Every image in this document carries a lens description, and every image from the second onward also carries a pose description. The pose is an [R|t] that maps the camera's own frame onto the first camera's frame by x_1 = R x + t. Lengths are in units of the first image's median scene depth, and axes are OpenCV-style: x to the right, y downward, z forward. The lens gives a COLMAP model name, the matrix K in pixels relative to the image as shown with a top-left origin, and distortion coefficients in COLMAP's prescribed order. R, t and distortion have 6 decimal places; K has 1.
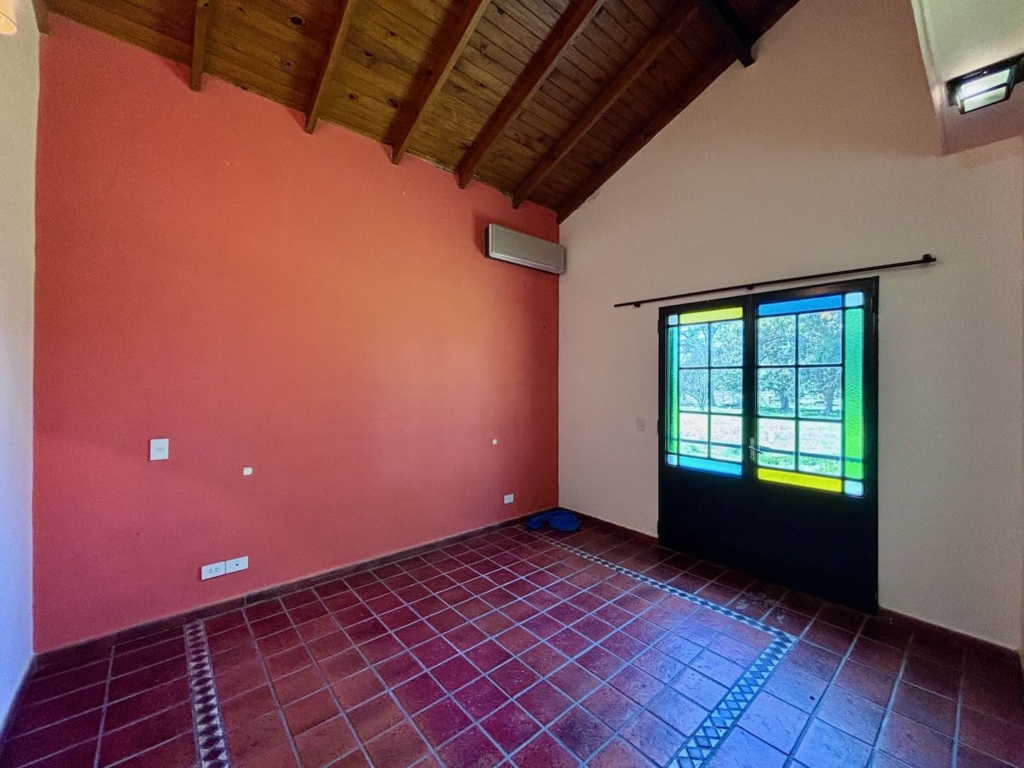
lens RADIAL K [[409.7, 0, 509.3], [0, 409.7, 385.1], [0, 0, 1]] dist [0.000665, 0.000156]
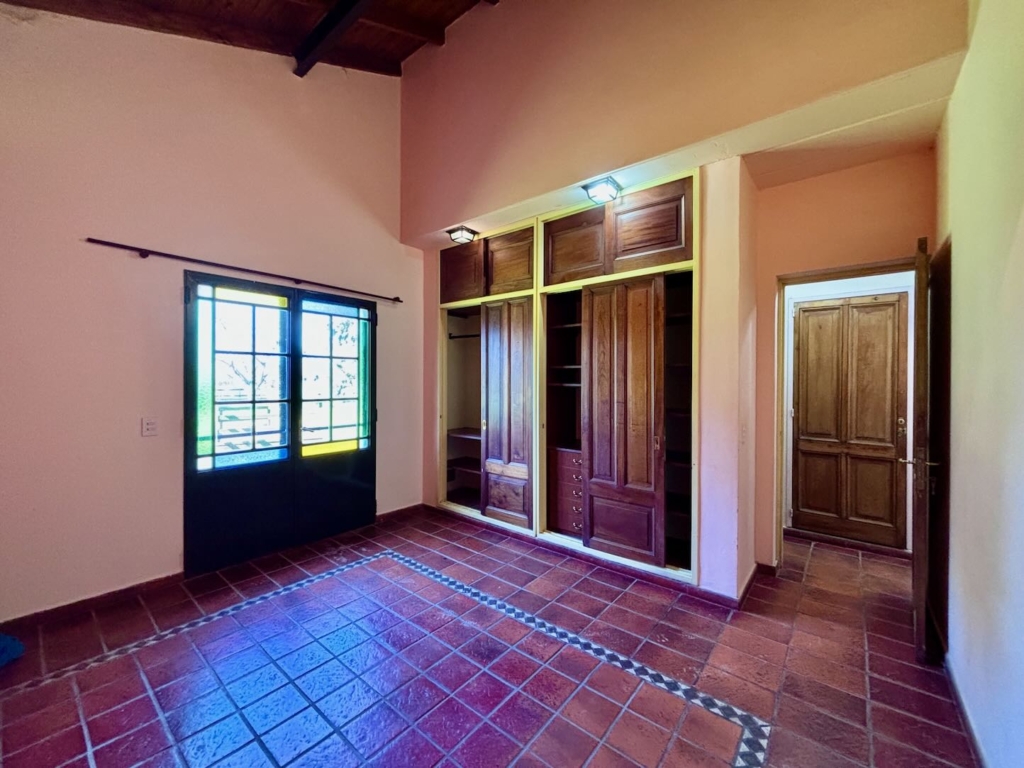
lens RADIAL K [[409.7, 0, 513.2], [0, 409.7, 382.9], [0, 0, 1]] dist [0.000665, 0.000156]
pose [[-0.171112, -0.015907, 0.985123, -0.593120], [-0.000279, 0.999870, 0.016096, 0.011145], [-0.985252, 0.002479, -0.171094, 0.634144]]
